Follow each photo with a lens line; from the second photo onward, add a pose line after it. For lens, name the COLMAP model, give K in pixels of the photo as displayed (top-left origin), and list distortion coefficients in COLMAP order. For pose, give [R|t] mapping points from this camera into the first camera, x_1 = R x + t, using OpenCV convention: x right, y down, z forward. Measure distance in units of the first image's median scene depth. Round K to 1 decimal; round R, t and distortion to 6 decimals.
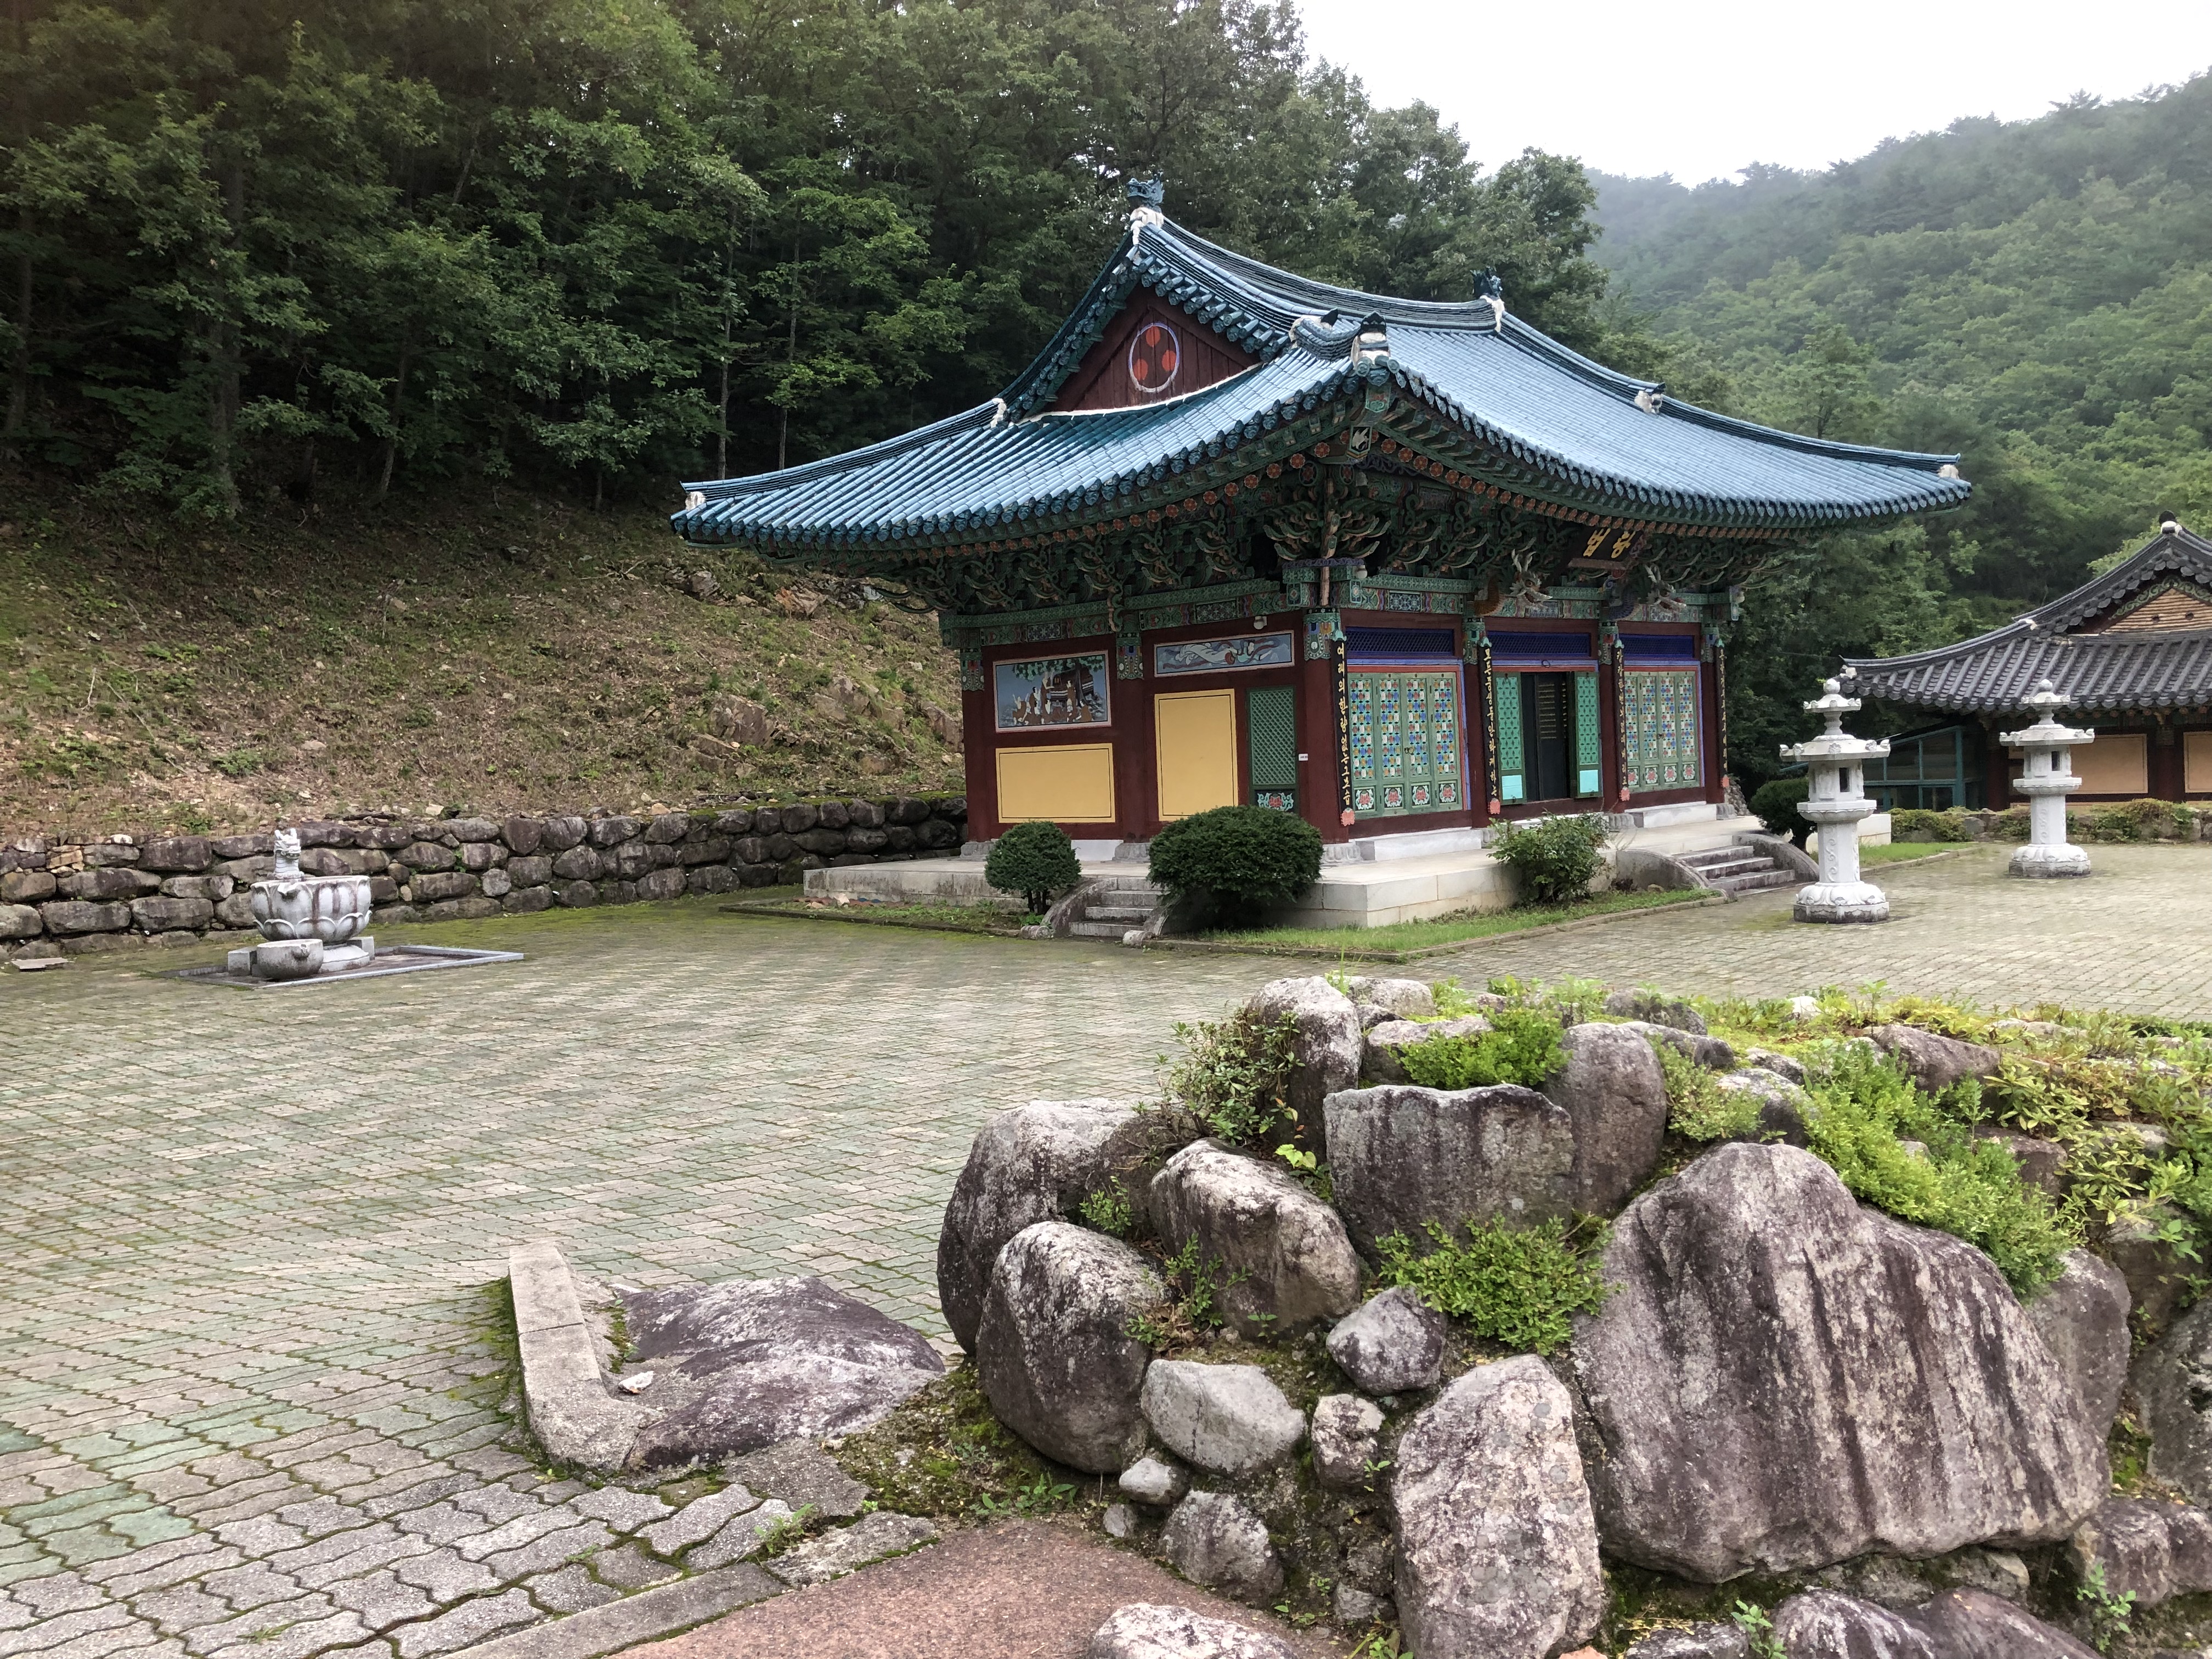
lens RADIAL K [[1831.7, 0, 1090.6], [0, 1831.7, 861.3], [0, 0, 1]] dist [0.026108, -0.002137]
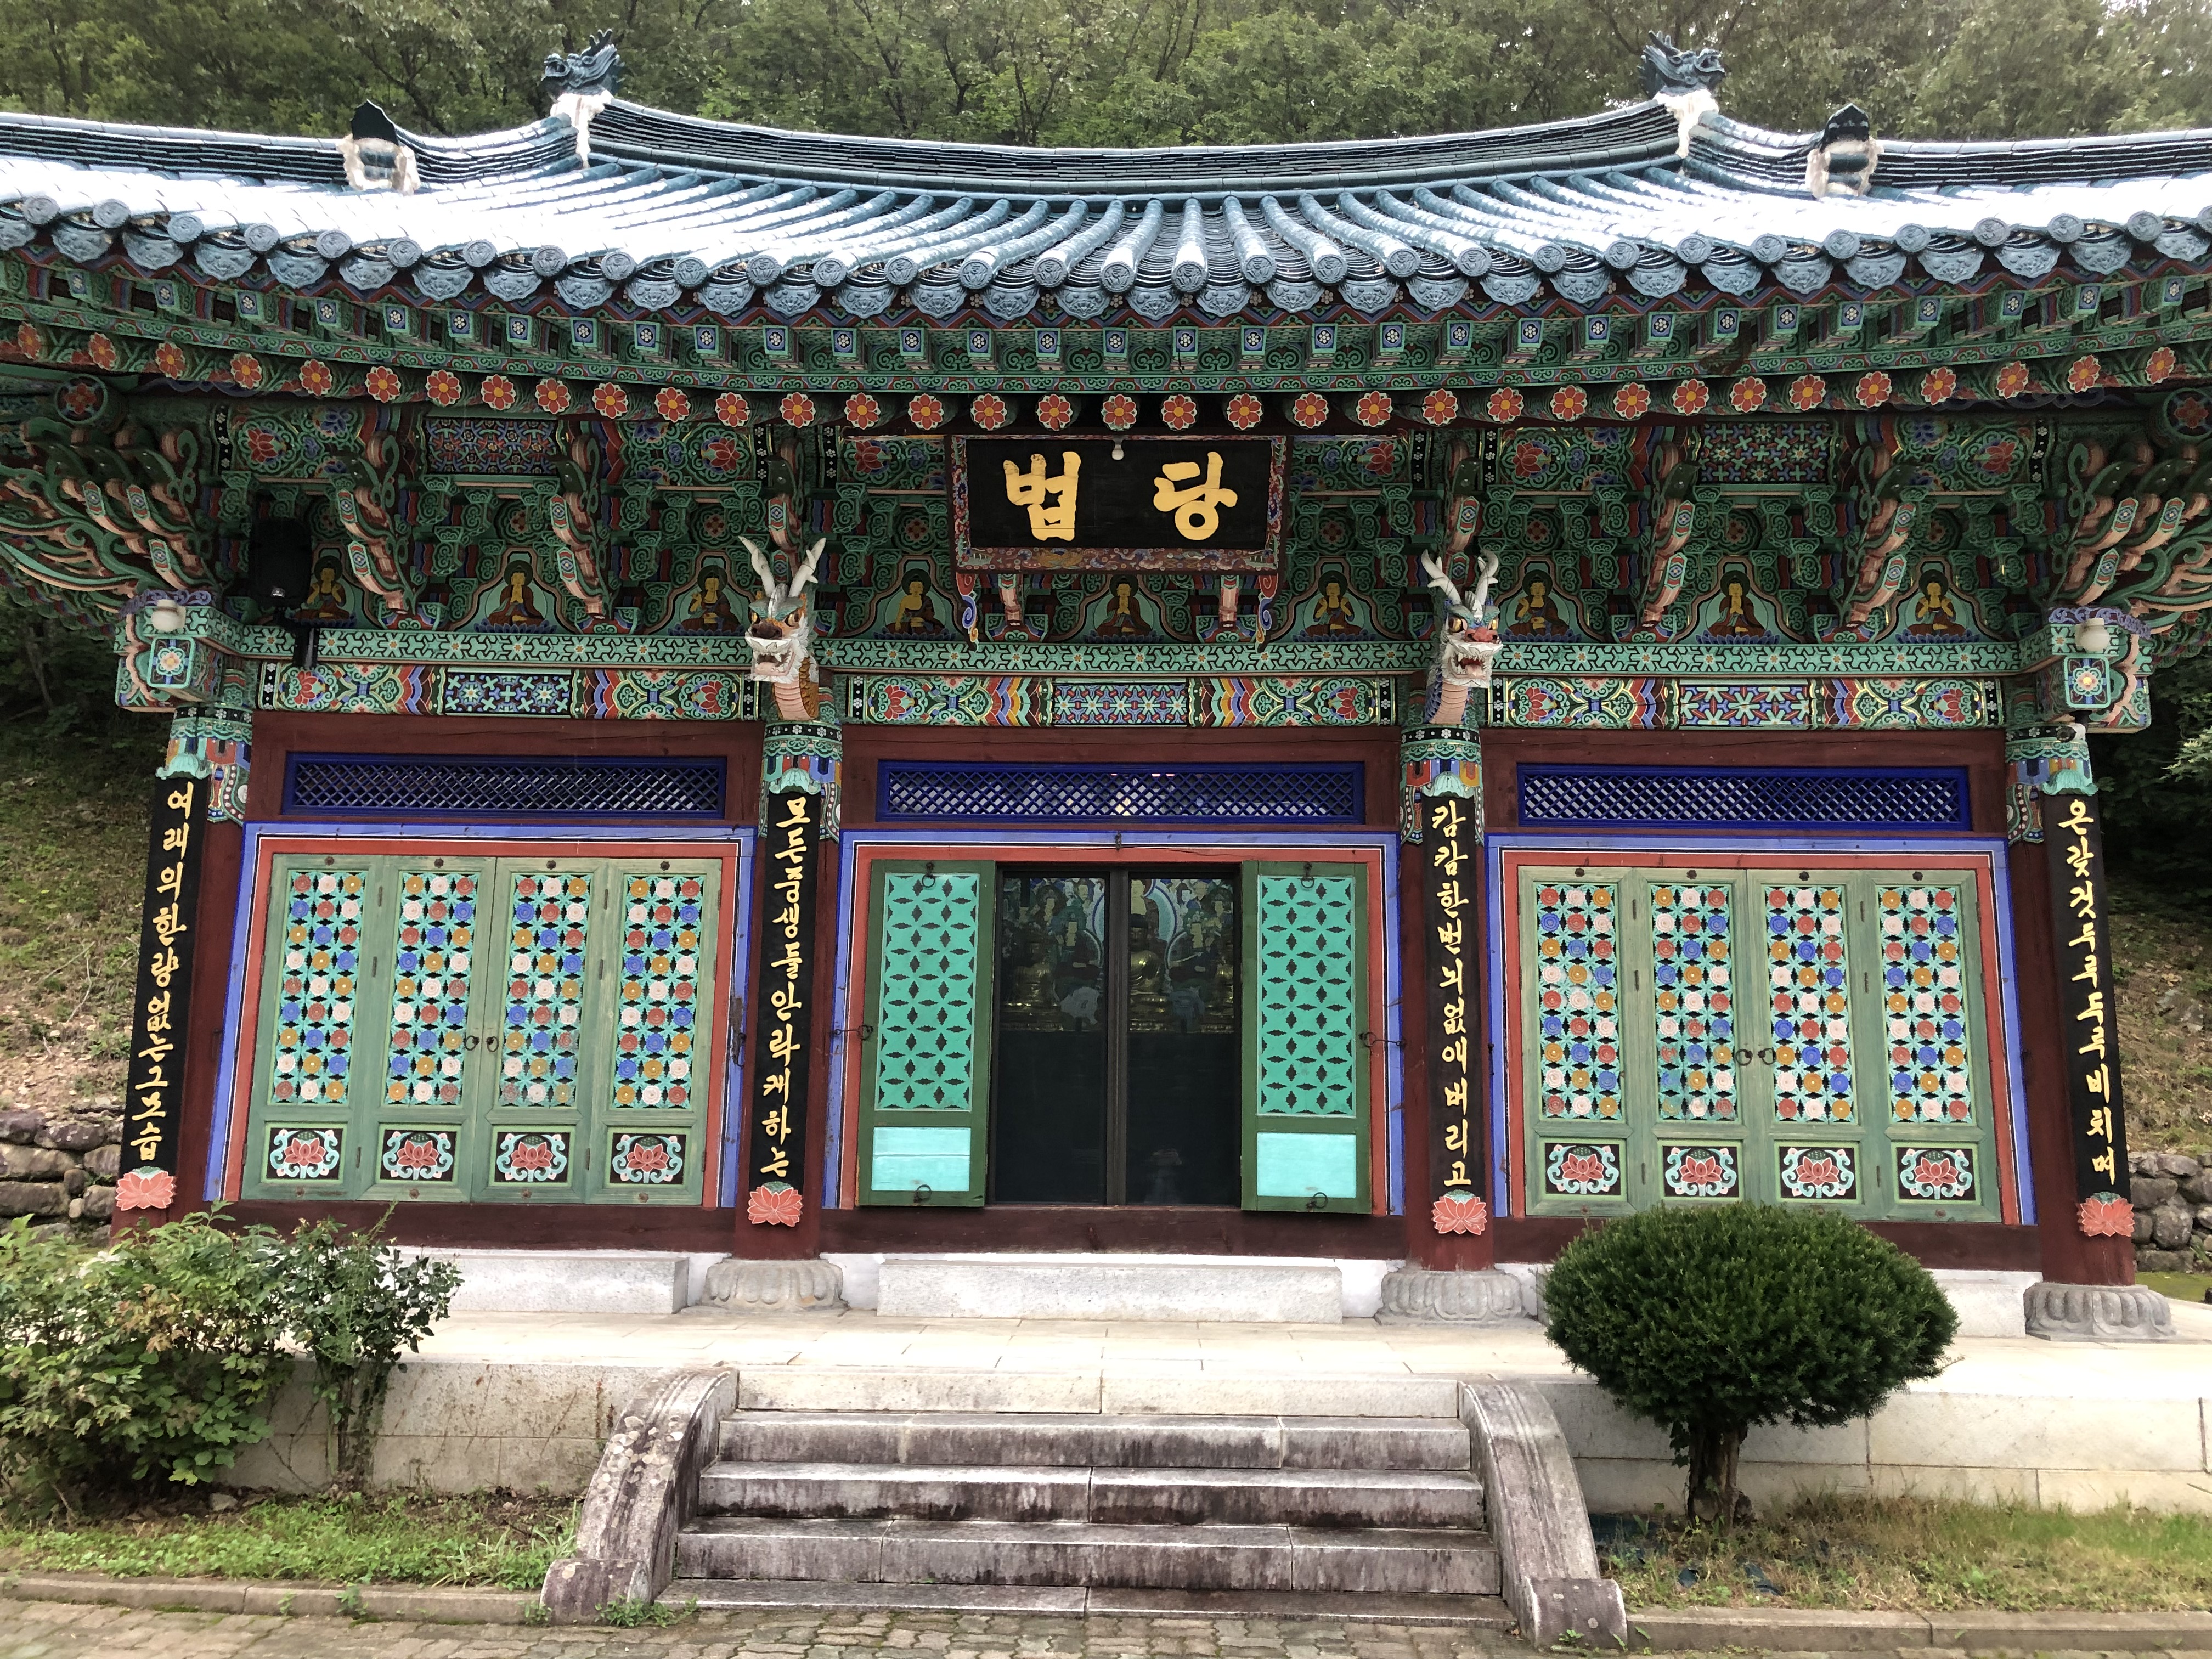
lens RADIAL K [[1831.7, 0, 1090.6], [0, 1831.7, 861.3], [0, 0, 1]] dist [0.026108, -0.002137]
pose [[0.697160, -0.052126, -0.715018, 0.474750], [-0.085015, 0.984305, -0.154649, -0.040546], [0.711857, 0.168602, 0.681786, 0.677573]]
